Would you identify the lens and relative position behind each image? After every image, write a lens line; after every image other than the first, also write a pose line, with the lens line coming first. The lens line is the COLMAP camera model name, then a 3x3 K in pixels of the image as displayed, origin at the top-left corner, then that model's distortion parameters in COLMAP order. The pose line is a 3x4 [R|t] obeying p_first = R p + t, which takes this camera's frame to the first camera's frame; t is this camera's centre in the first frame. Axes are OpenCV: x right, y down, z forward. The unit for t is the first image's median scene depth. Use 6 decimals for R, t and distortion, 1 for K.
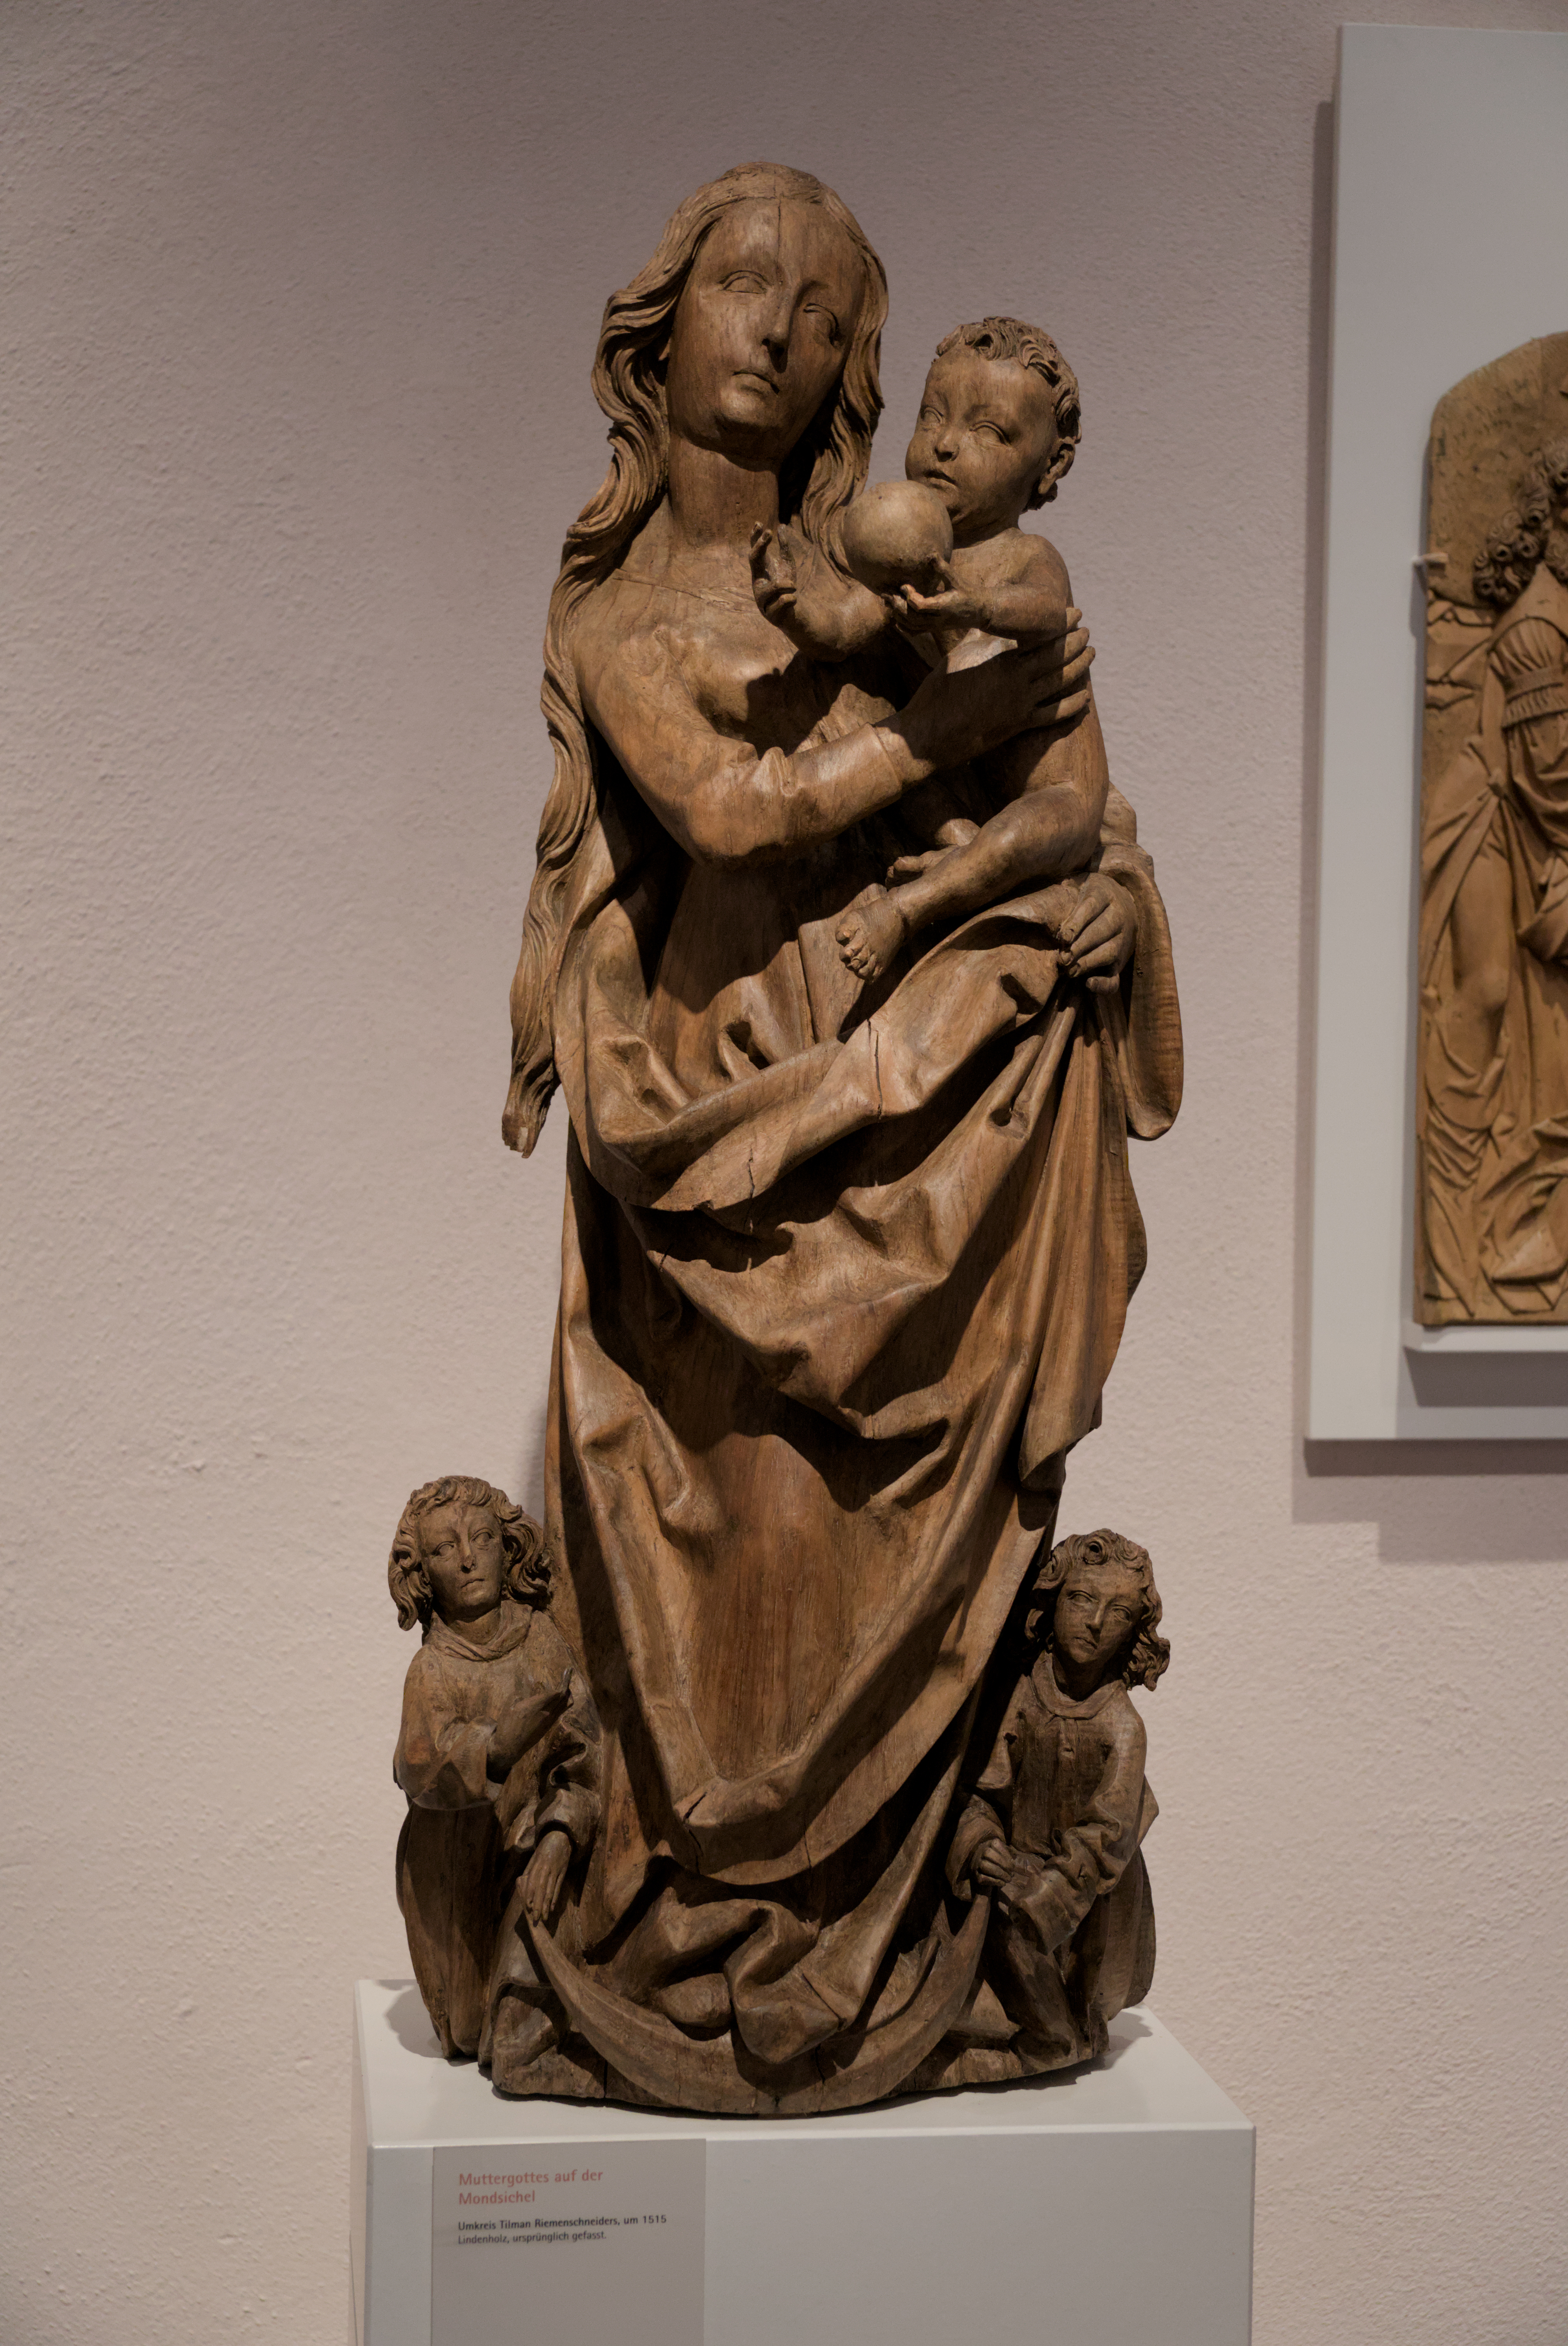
lens RADIAL K [[3672.0, 0, 782.6], [0, 3672.0, 1168.4], [0, 0, 1]] dist [0.051856, 0.000000]
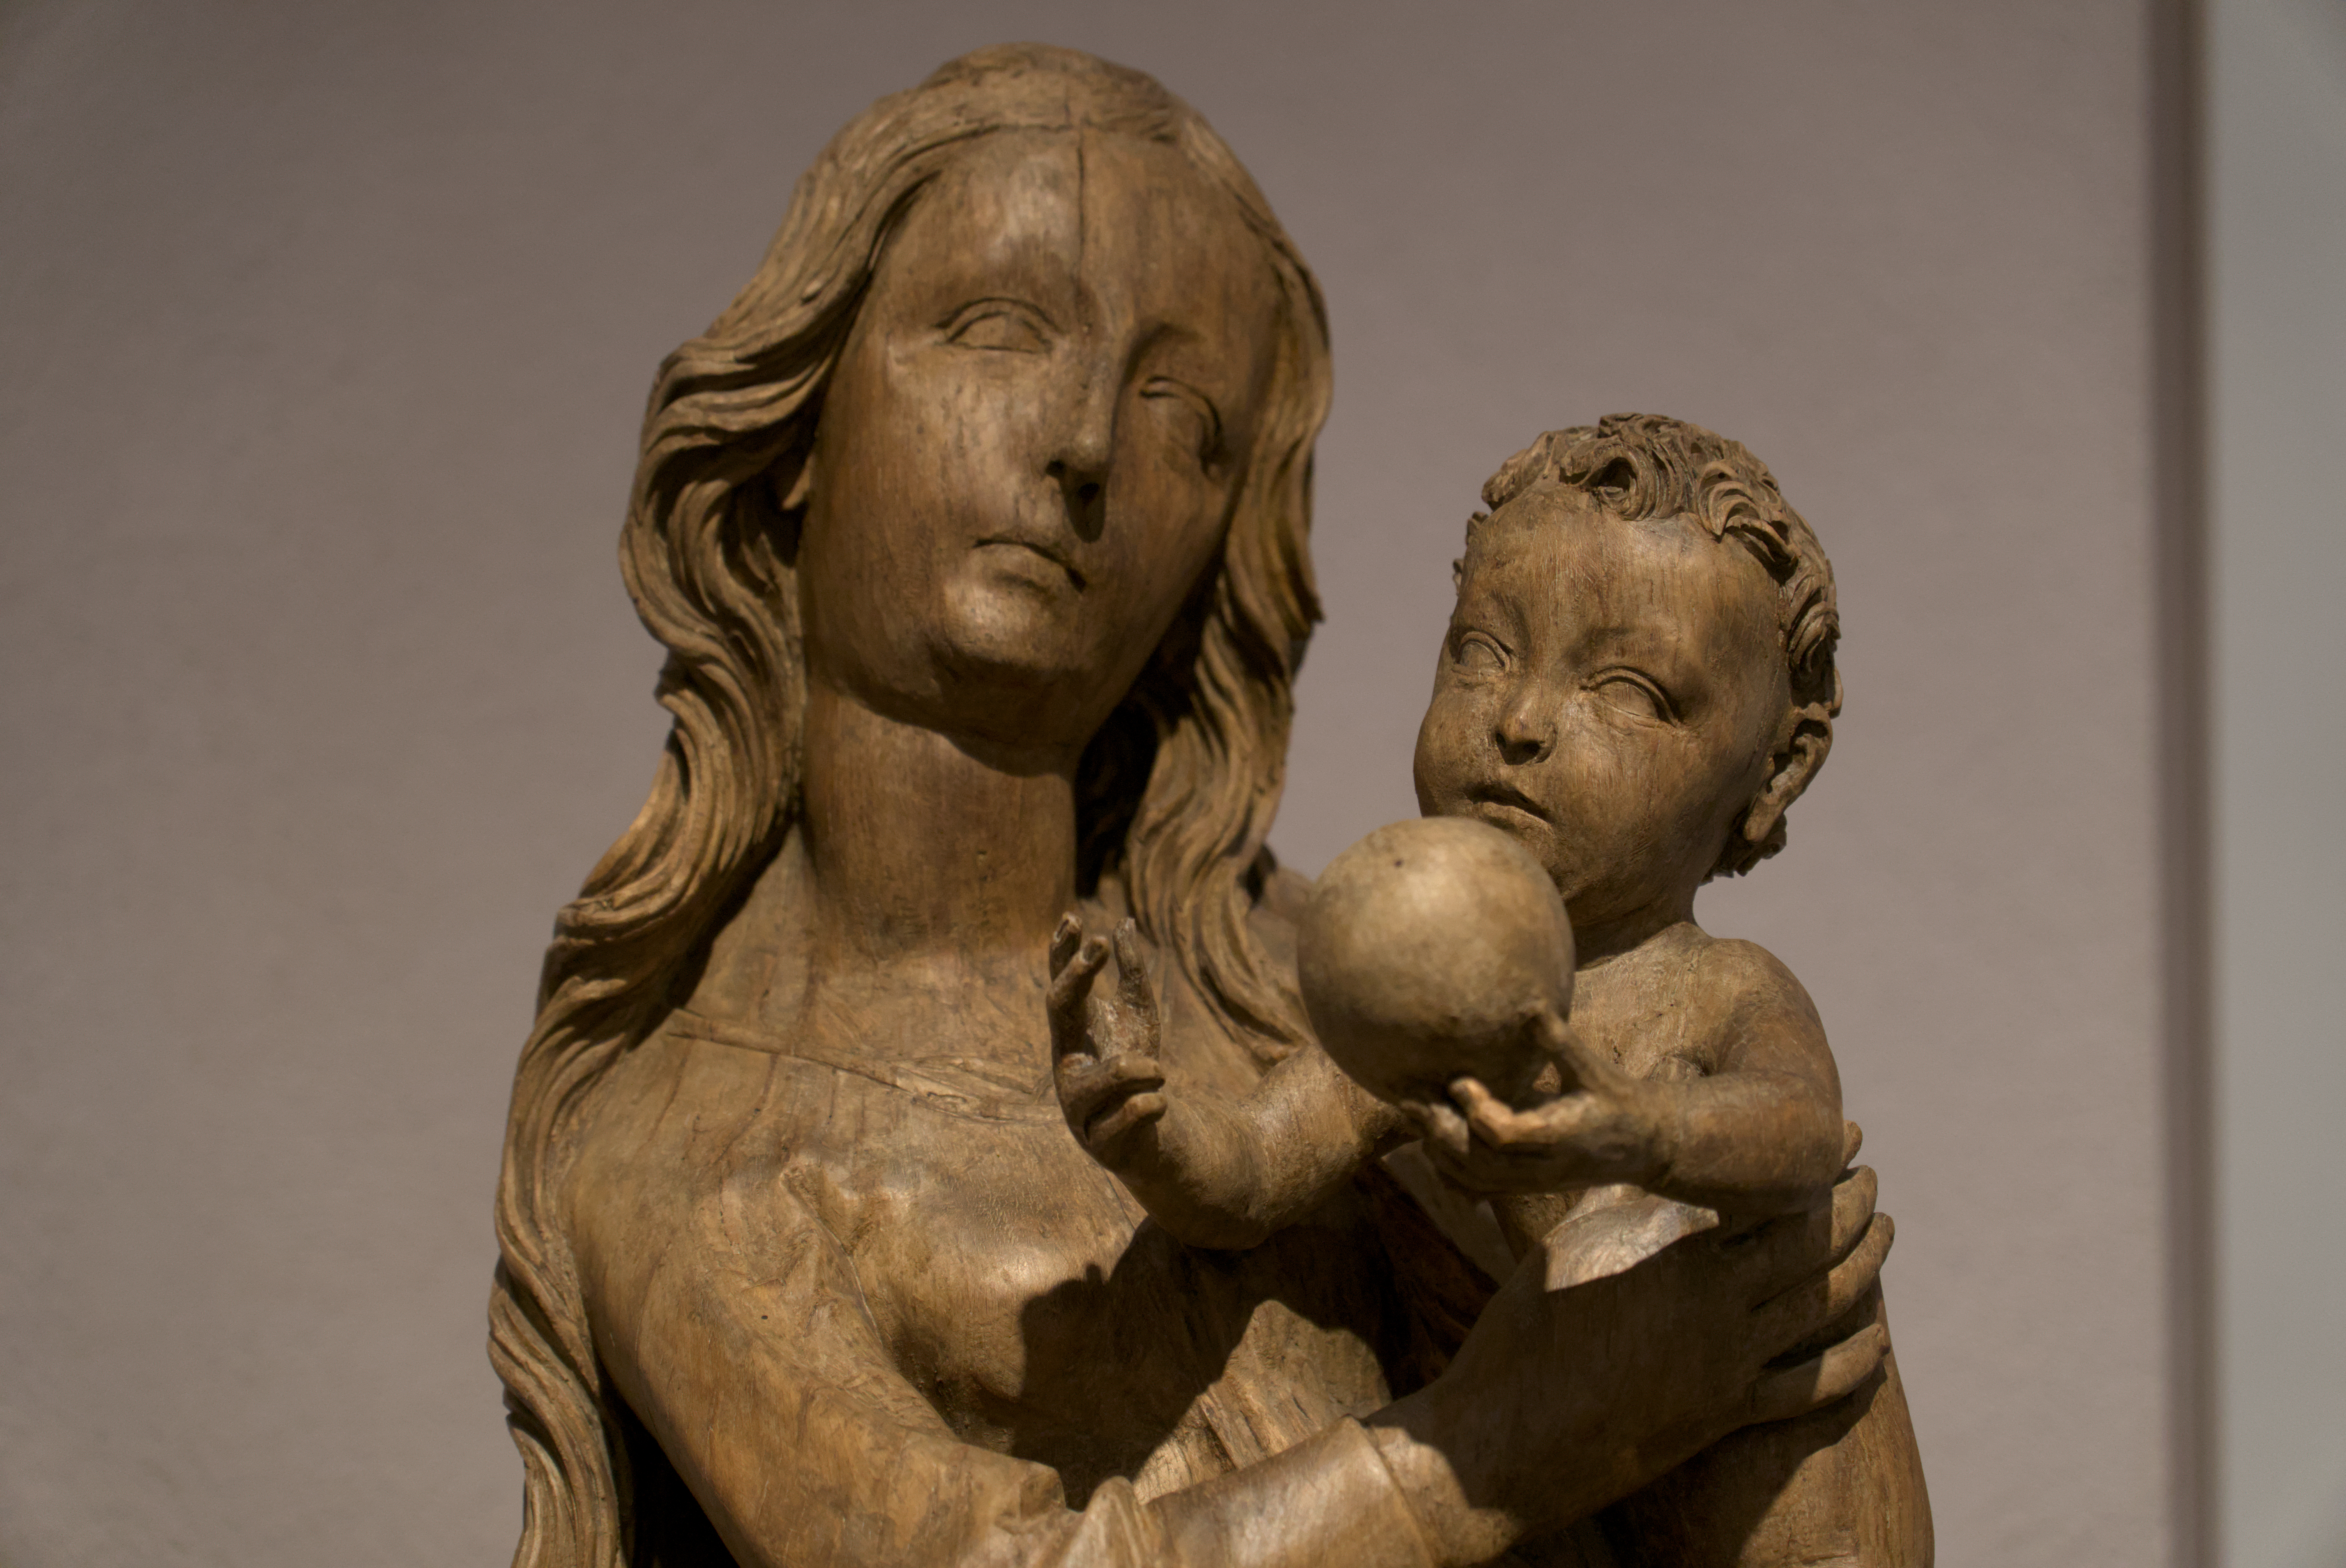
lens RADIAL K [[7075.1, 0, 1172.1], [0, 7075.1, 787.0], [0, 0, 1]] dist [0.156234, 0.000000]
pose [[0.996964, 0.001897, 0.077837, -0.053097], [0.010736, 0.986805, -0.161556, -0.062461], [-0.077116, 0.161902, 0.983789, 0.231260]]
